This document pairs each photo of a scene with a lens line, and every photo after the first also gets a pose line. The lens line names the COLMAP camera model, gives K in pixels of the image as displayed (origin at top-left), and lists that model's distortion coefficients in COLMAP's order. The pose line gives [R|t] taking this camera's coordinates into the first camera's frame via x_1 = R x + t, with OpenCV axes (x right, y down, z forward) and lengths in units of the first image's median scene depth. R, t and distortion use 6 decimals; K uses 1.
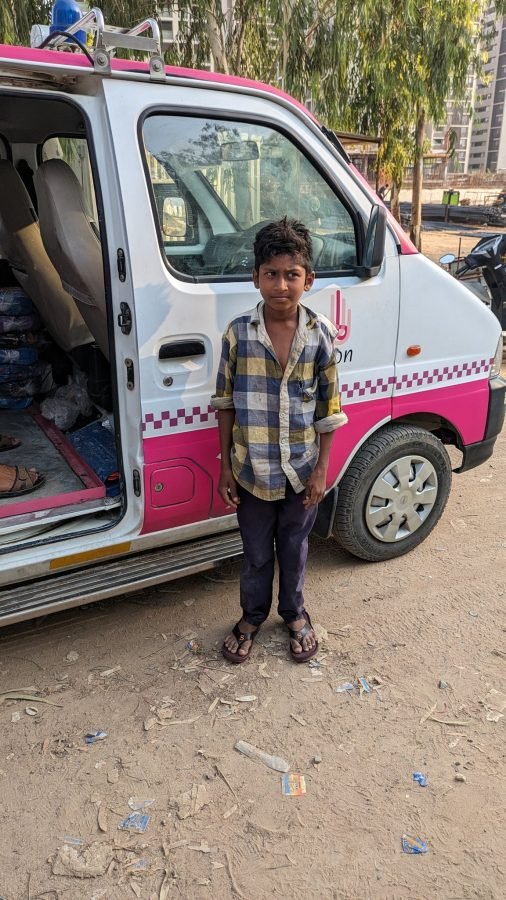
lens RADIAL K [[667.9, 0, 258.0], [0, 667.9, 434.1], [0, 0, 1]] dist [0.052427, -0.049011]
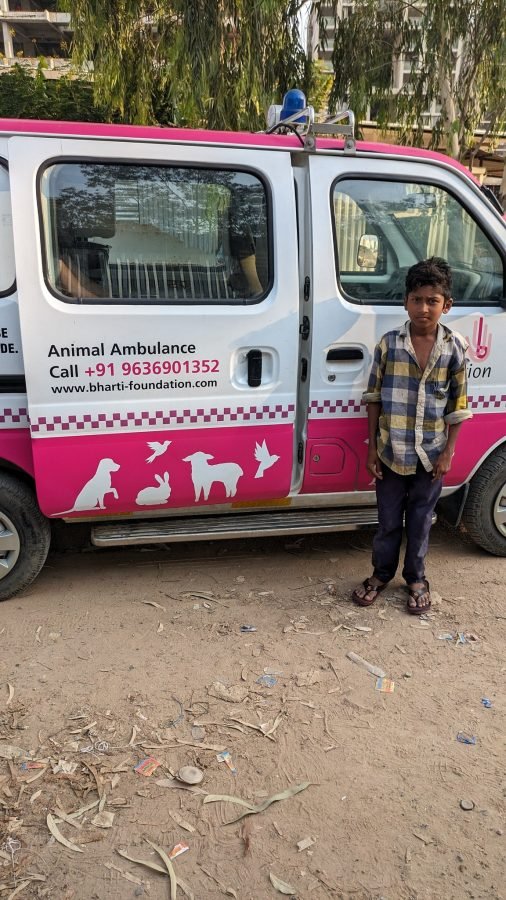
lens RADIAL K [[667.9, 0, 264.4], [0, 667.9, 446.7], [0, 0, 1]] dist [0.052427, -0.049011]
pose [[0.952517, 0.112021, -0.283129, 0.124902], [-0.119004, 0.992865, -0.007529, 0.080324], [0.280266, 0.040865, 0.959052, -0.289844]]
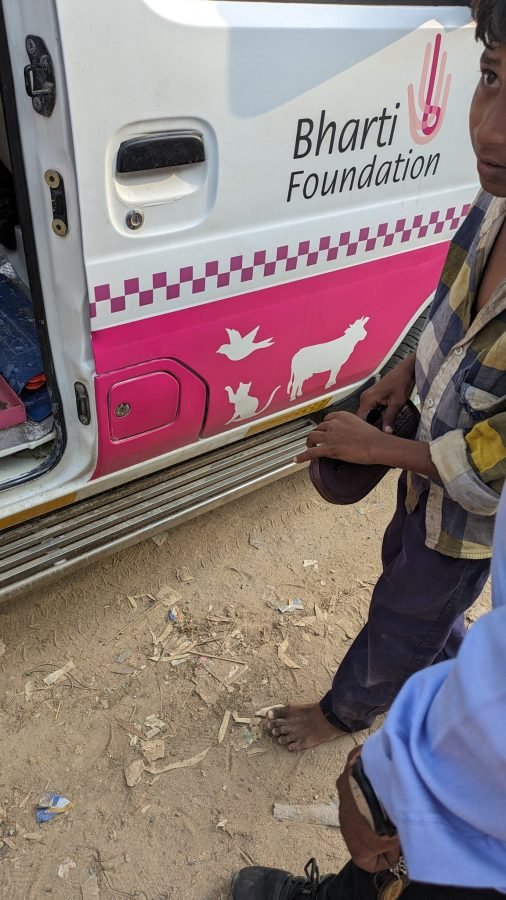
lens RADIAL K [[667.9, 0, 256.4], [0, 667.9, 443.0], [0, 0, 1]] dist [0.052427, -0.049011]
pose [[0.990590, -0.029161, 0.133722, -0.114089], [-0.014640, 0.948856, 0.315370, -0.078765], [-0.136080, -0.314360, 0.939500, 0.442216]]
